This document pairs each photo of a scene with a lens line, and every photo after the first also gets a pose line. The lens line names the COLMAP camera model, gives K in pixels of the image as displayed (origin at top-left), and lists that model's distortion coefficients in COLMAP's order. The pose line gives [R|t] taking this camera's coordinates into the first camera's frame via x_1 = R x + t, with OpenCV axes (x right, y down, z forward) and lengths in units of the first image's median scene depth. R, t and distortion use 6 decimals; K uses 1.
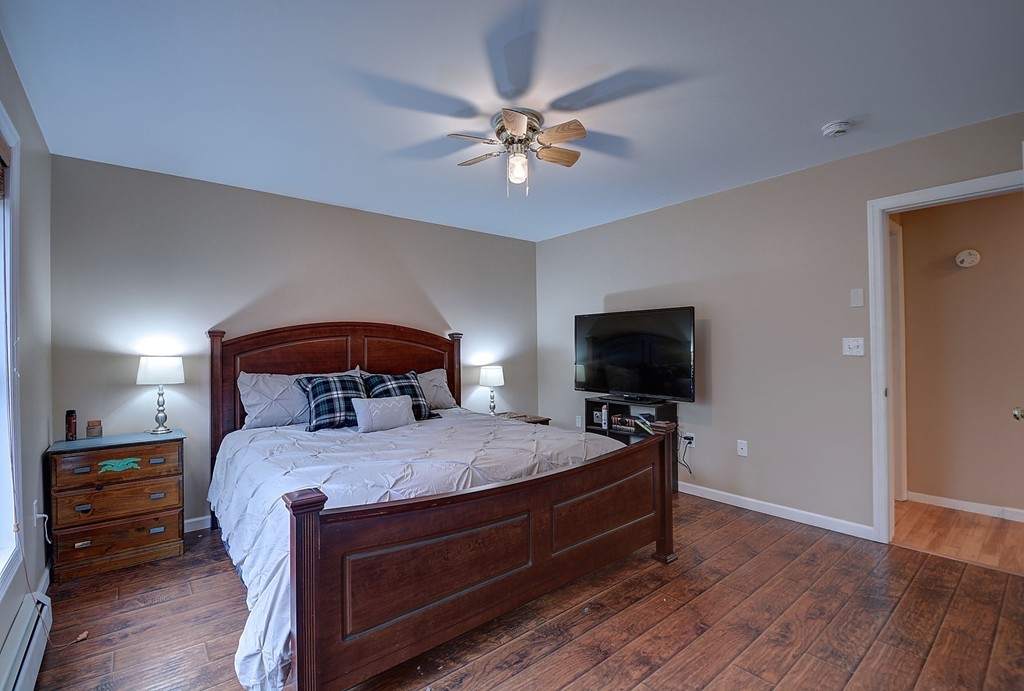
lens RADIAL K [[454.3, 0, 507.1], [0, 454.3, 346.3], [0, 0, 1]] dist [0.002530, 0.000104]
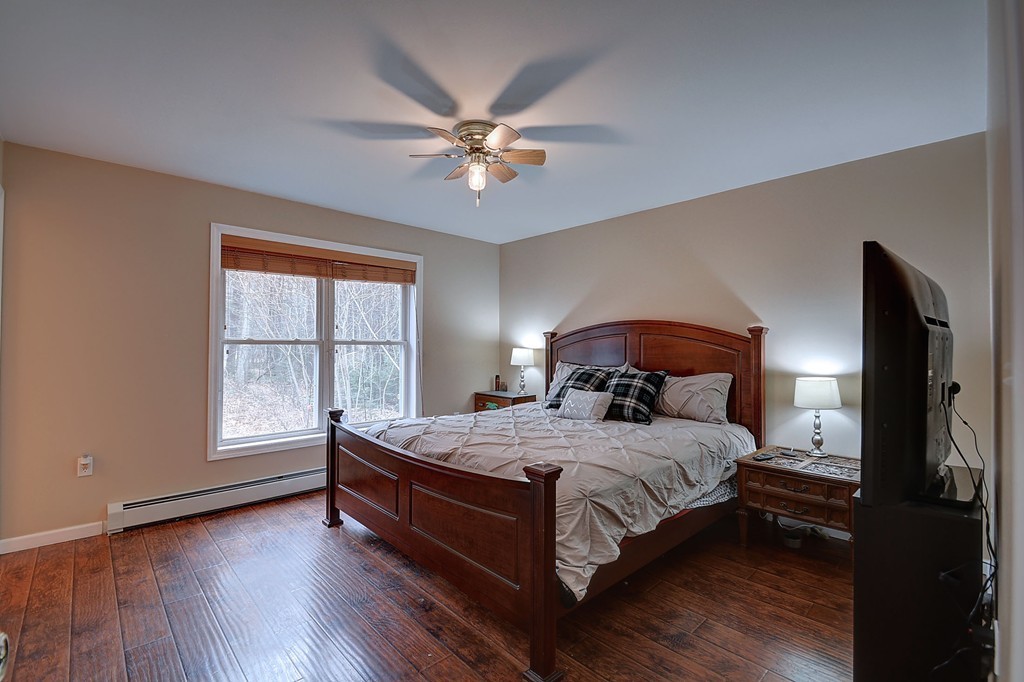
lens RADIAL K [[453.4, 0, 508.7], [0, 453.4, 341.4], [0, 0, 1]] dist [0.006082, -0.007397]
pose [[0.066049, 0.001254, -0.997816, 0.872952], [-0.007167, 0.999974, 0.000783, -0.005239], [0.997791, 0.007099, 0.066056, 0.810030]]
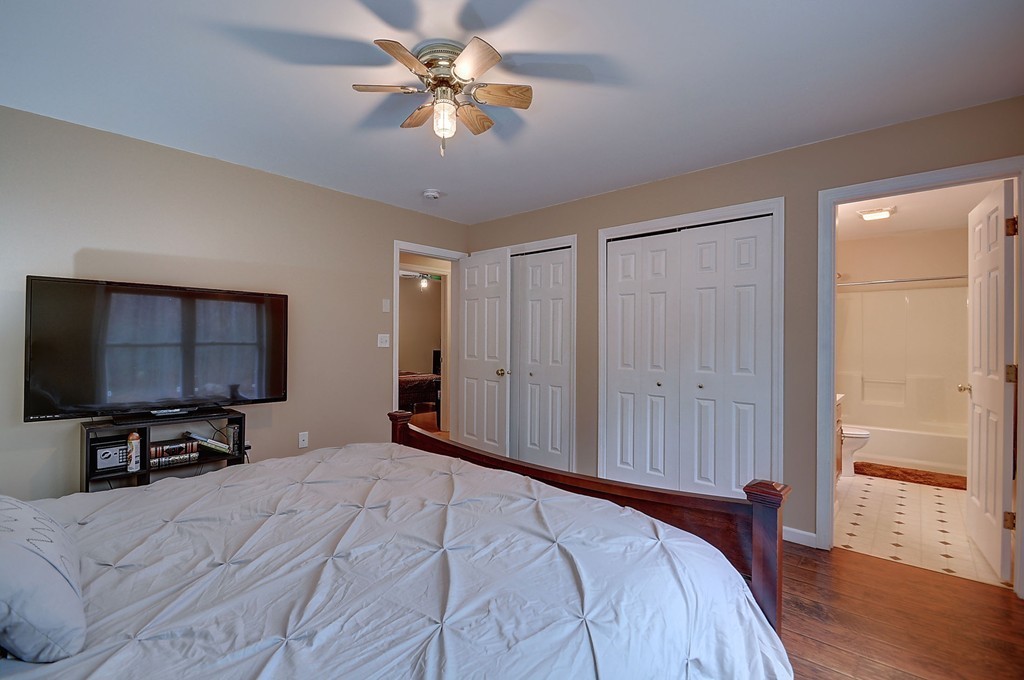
lens RADIAL K [[453.4, 0, 511.0], [0, 453.4, 342.1], [0, 0, 1]] dist [0.006082, -0.007397]
pose [[-0.153034, 0.008545, 0.988184, -0.646953], [-0.002108, 0.999958, -0.008973, 0.015642], [-0.988219, -0.003456, -0.153010, 0.813755]]
